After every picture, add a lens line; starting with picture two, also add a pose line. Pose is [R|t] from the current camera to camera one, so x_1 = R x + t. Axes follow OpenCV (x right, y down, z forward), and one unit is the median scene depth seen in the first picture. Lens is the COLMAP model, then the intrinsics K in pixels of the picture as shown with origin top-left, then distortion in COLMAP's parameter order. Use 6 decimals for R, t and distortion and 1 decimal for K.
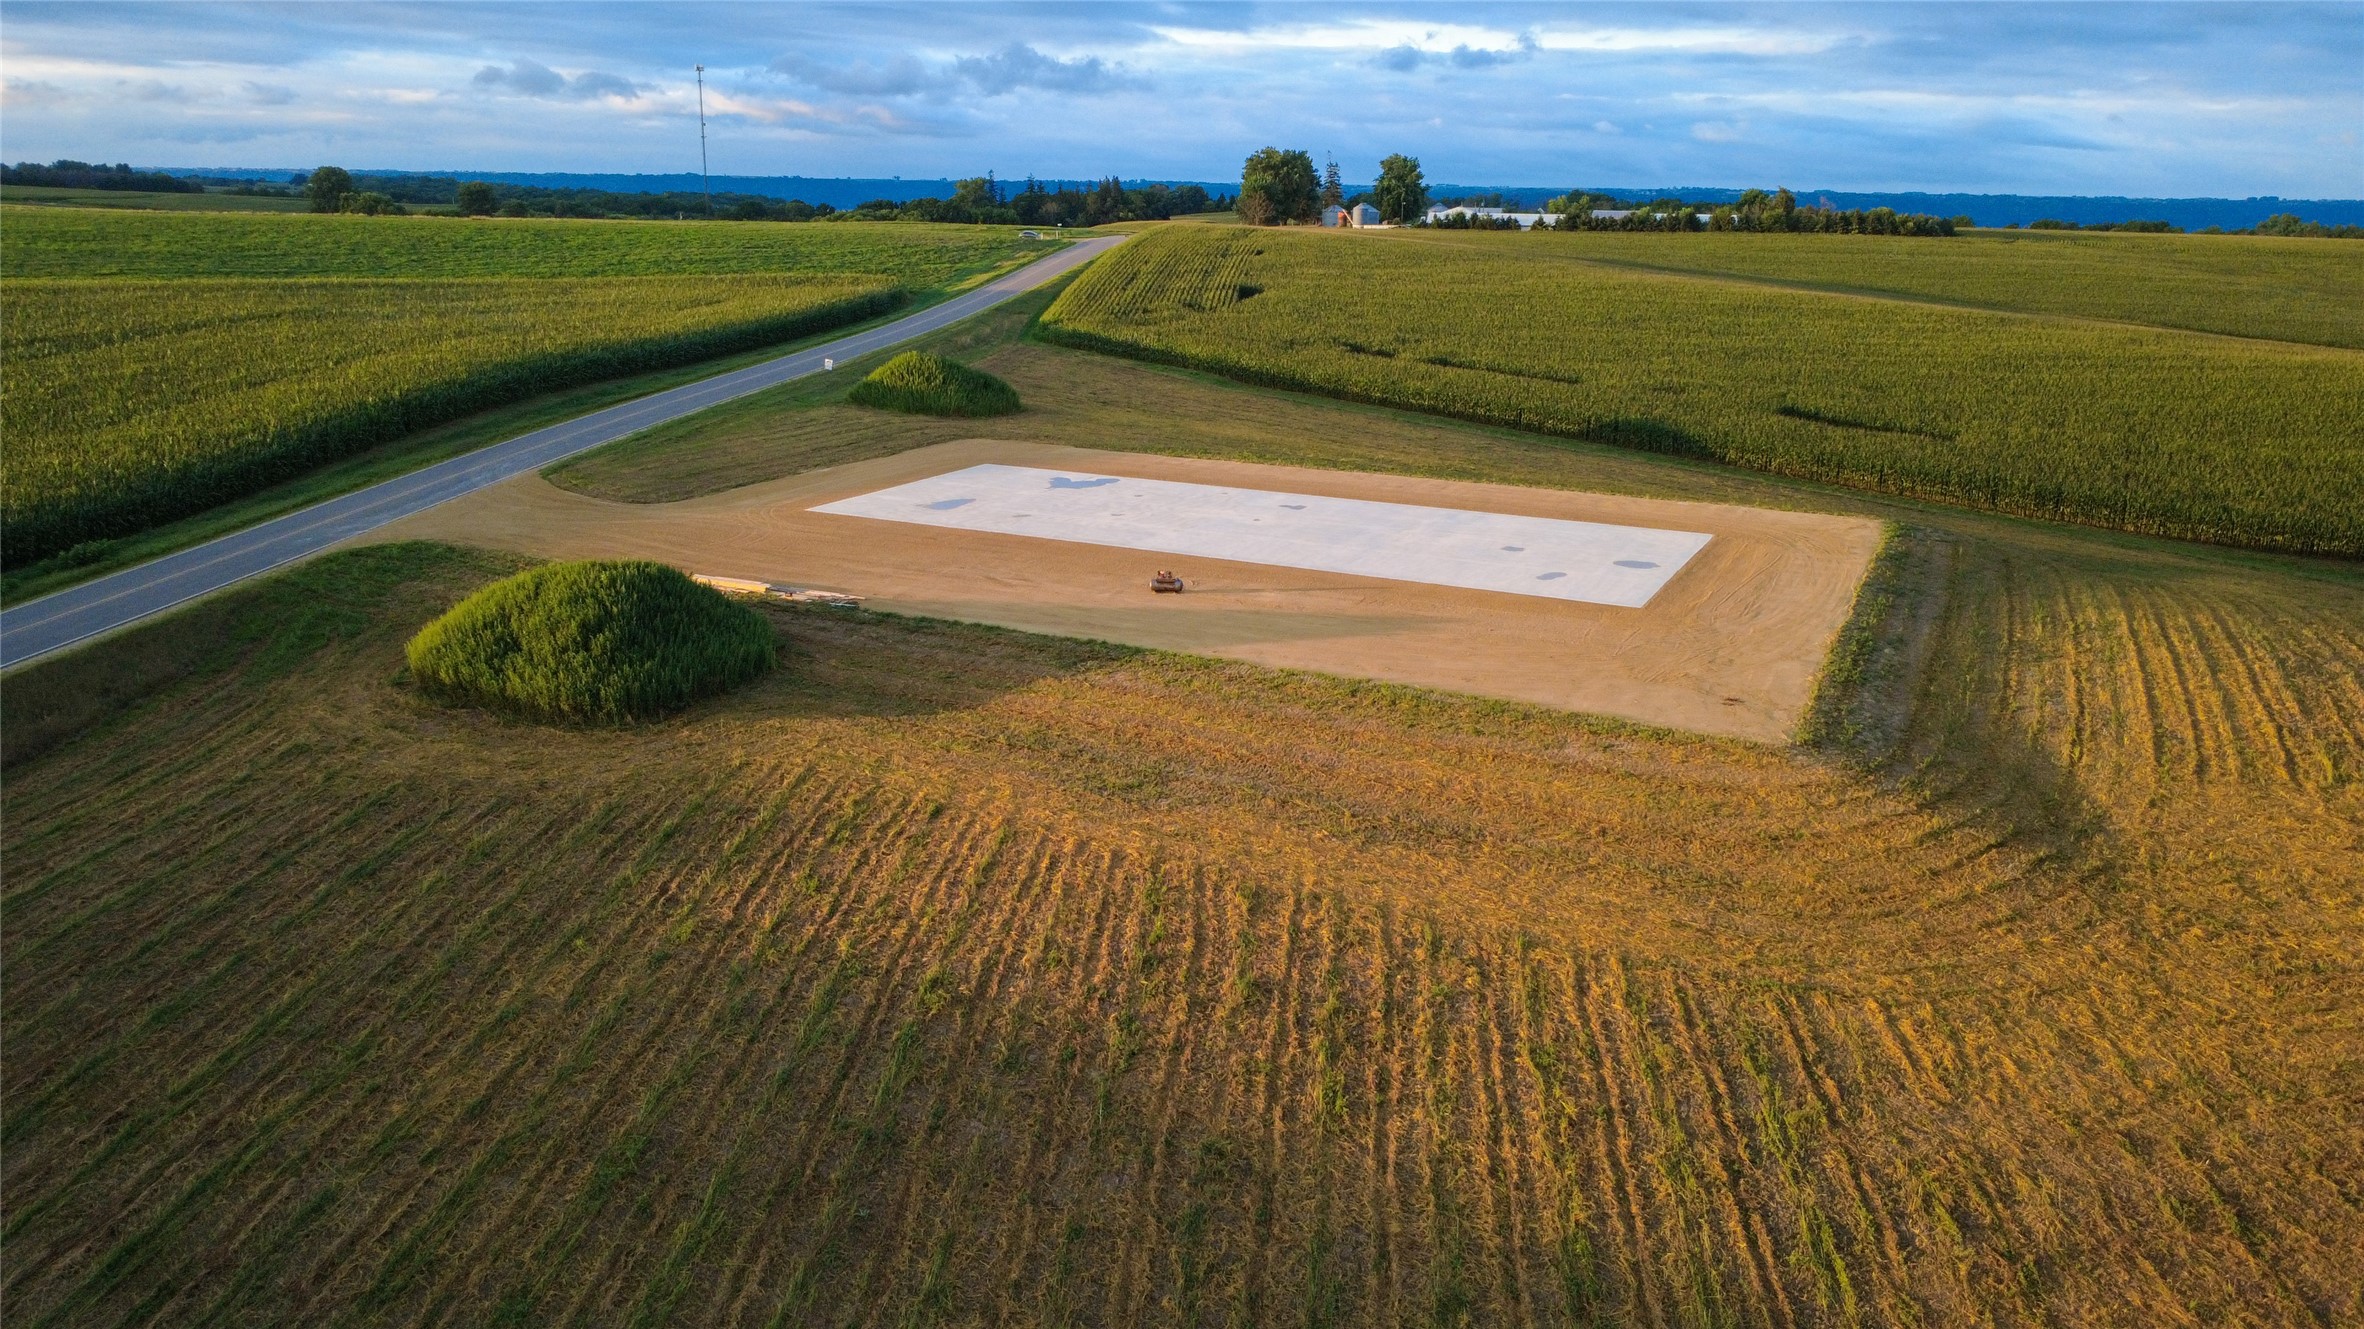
lens RADIAL K [[1715.1, 0, 1174.1], [0, 1715.1, 662.3], [0, 0, 1]] dist [-0.001760, 0.002733]
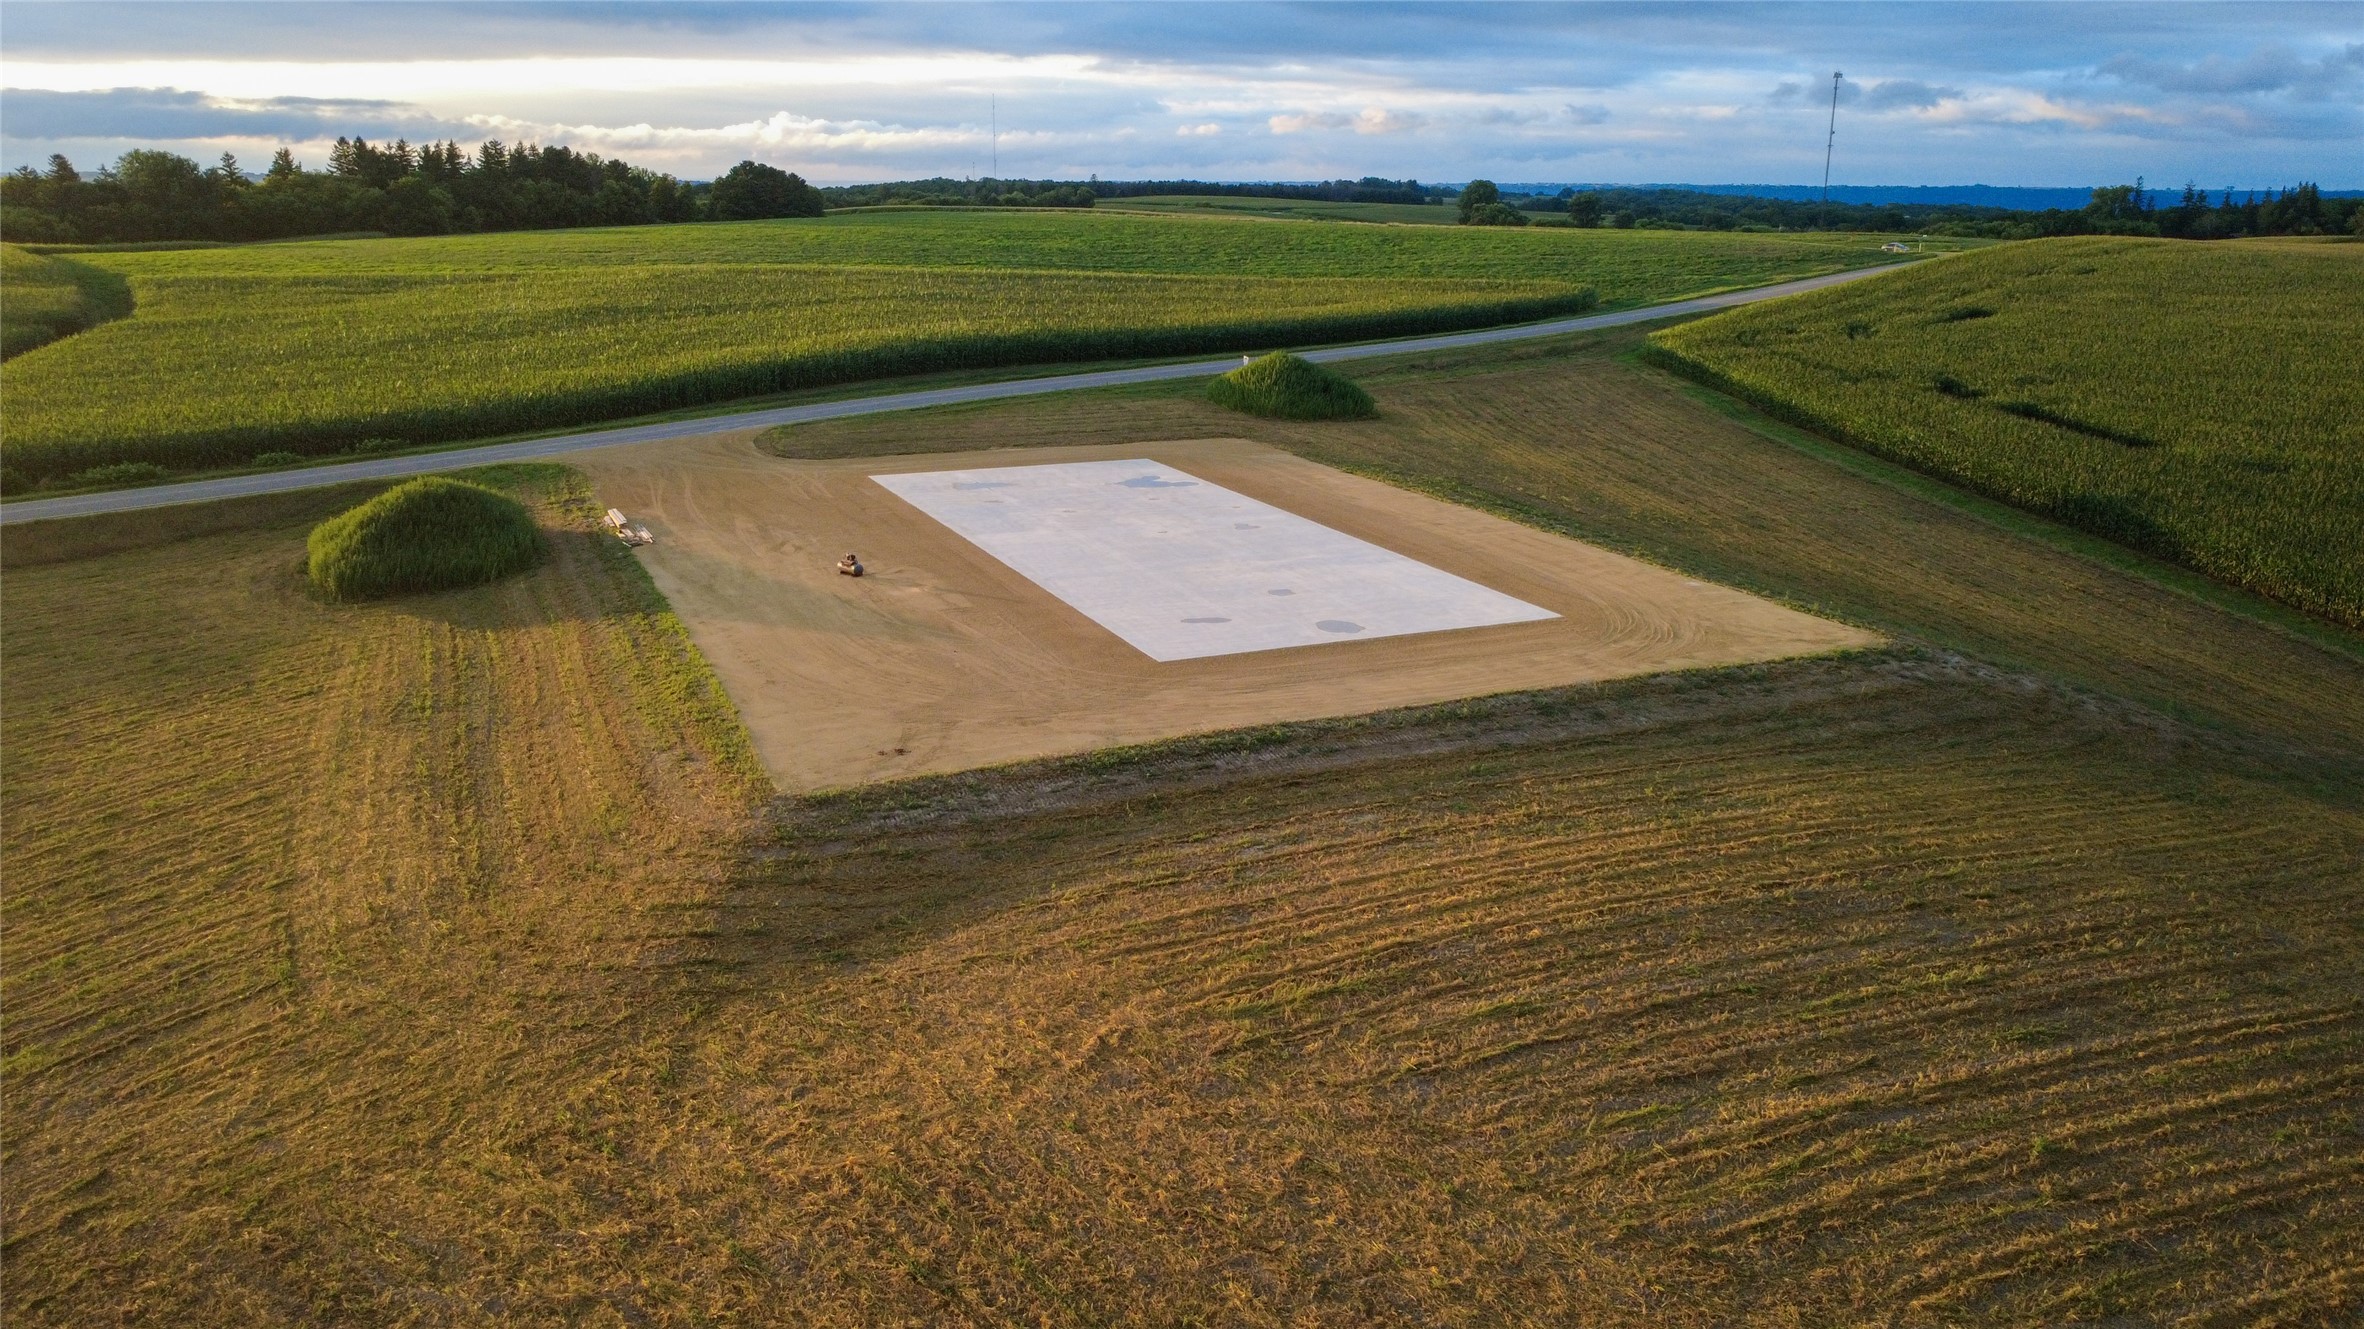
lens RADIAL K [[1717.0, 0, 1175.7], [0, 1717.0, 670.7], [0, 0, 1]] dist [0.001922, 0.002296]
pose [[0.765303, 0.168333, -0.621269, 0.160903], [-0.170065, 0.983779, 0.057062, -0.015434], [0.620797, 0.061986, 0.781517, 0.064172]]
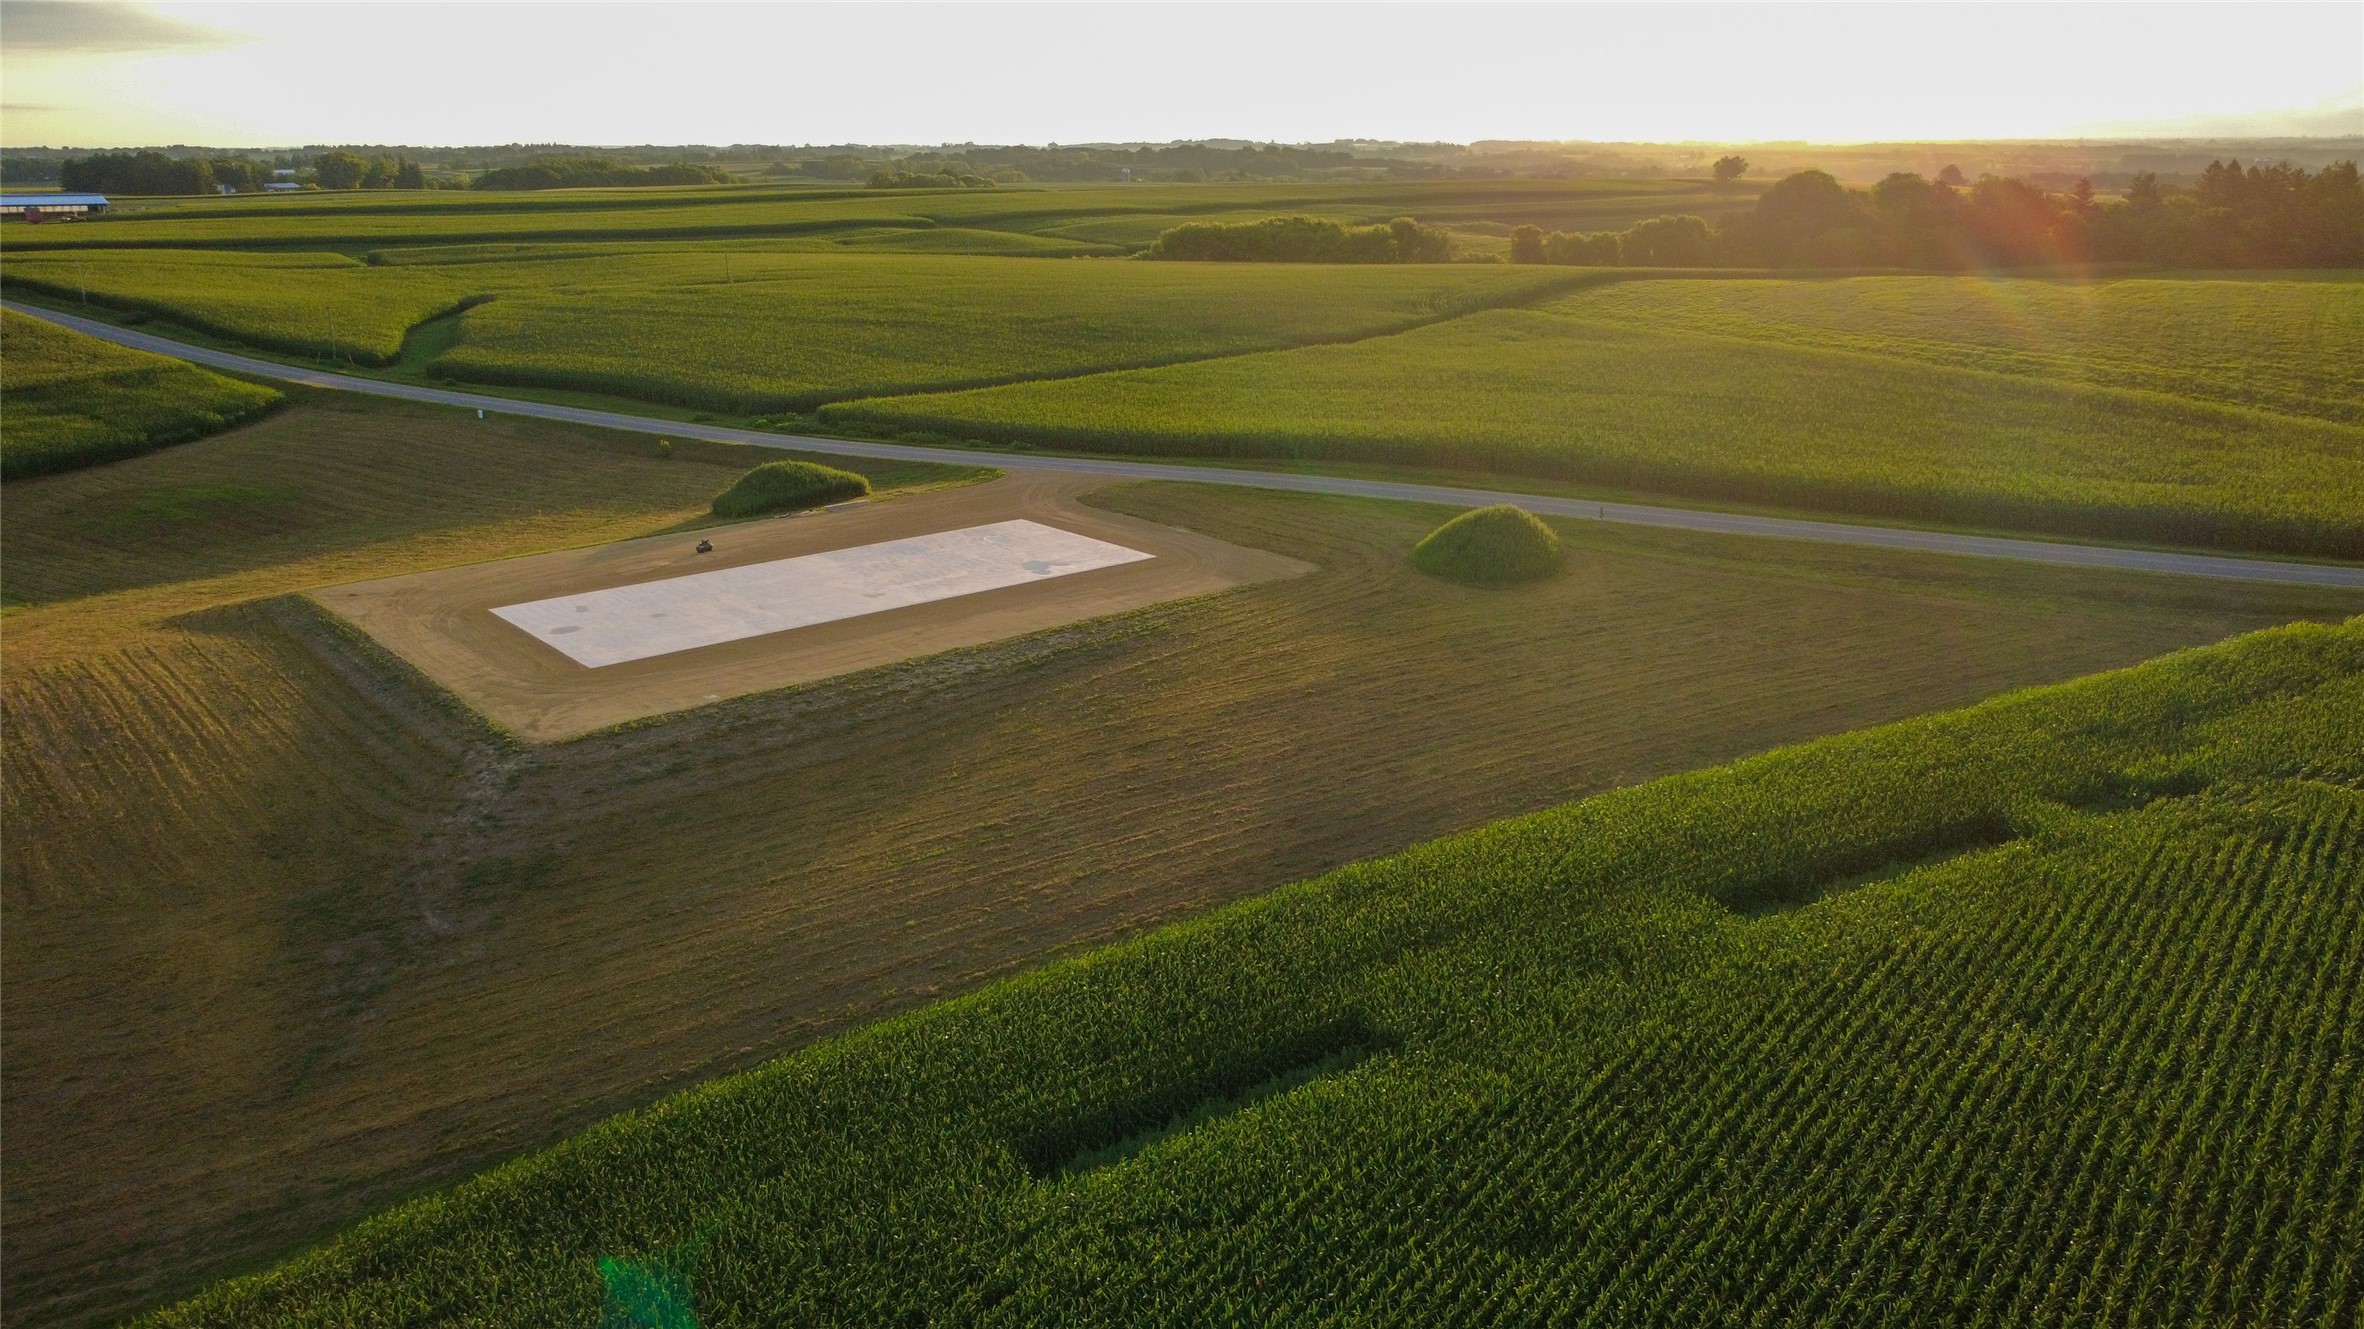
lens RADIAL K [[1715.1, 0, 1174.1], [0, 1715.1, 662.3], [0, 0, 1]] dist [-0.001760, 0.002733]
pose [[-0.405400, 0.255736, -0.877639, 0.282312], [-0.246898, 0.893759, 0.374481, -0.146364], [0.880166, 0.368502, -0.299189, 0.403248]]
